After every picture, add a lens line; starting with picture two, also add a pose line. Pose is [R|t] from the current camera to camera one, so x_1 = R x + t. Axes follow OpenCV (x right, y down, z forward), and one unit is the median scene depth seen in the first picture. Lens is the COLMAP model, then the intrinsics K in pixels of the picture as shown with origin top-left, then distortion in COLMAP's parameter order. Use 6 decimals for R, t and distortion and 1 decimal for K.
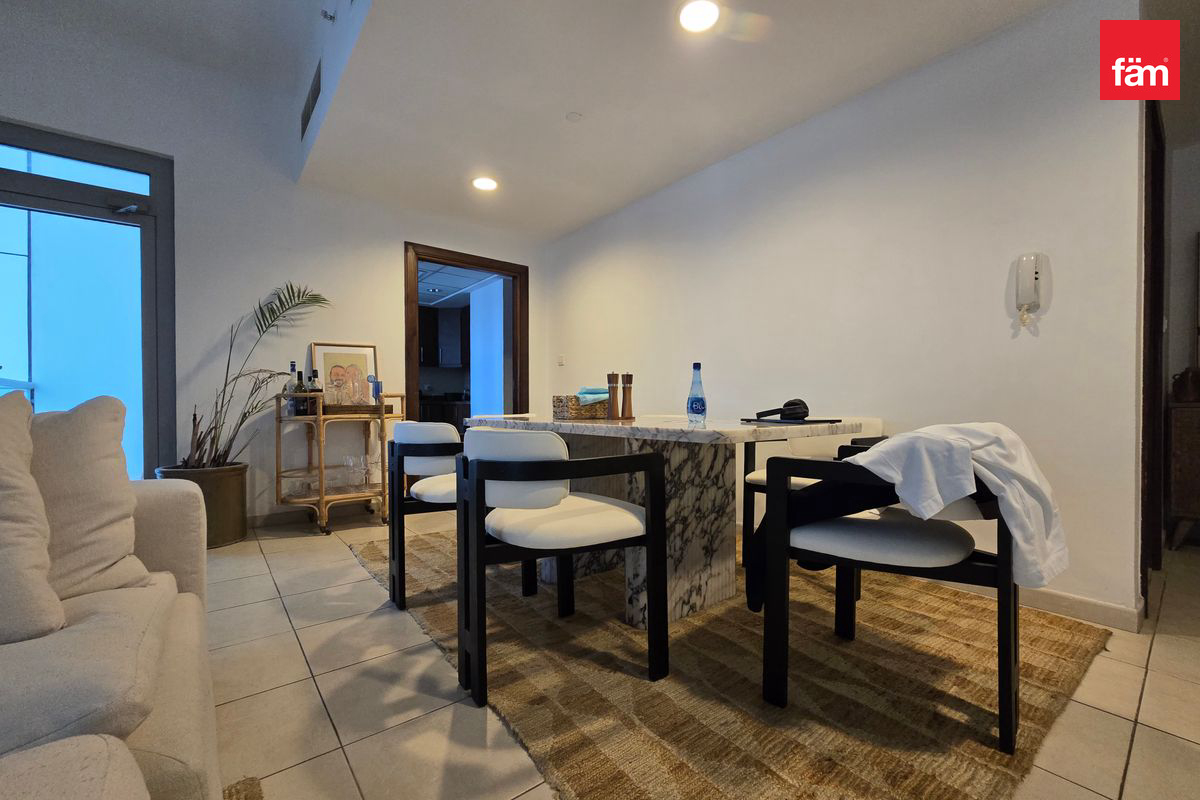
lens RADIAL K [[491.8, 0, 596.1], [0, 491.8, 403.6], [0, 0, 1]] dist [0.003552, 0.001052]
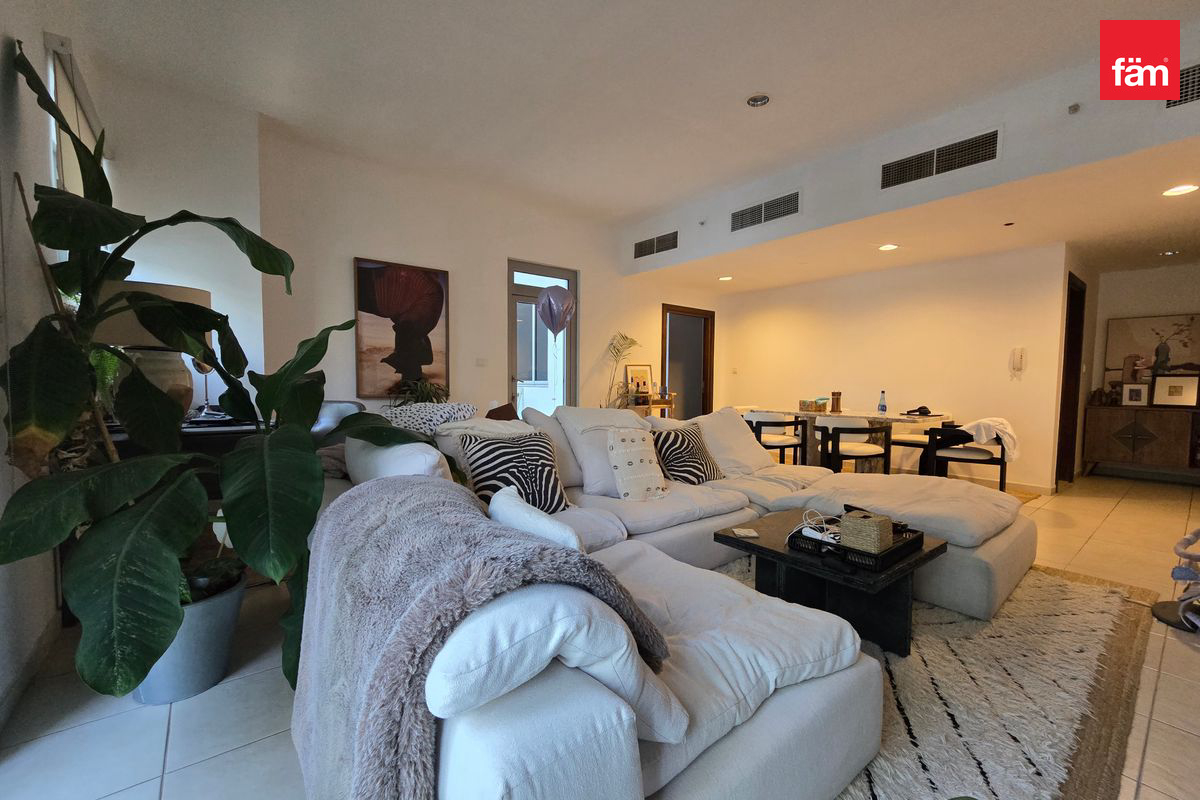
lens RADIAL K [[491.8, 0, 604.3], [0, 491.8, 404.0], [0, 0, 1]] dist [0.003552, 0.001052]
pose [[0.999923, 0.012011, 0.003104, -1.288786], [-0.012140, 0.998883, 0.045666, -0.119580], [-0.002552, -0.045700, 0.998952, -1.581448]]
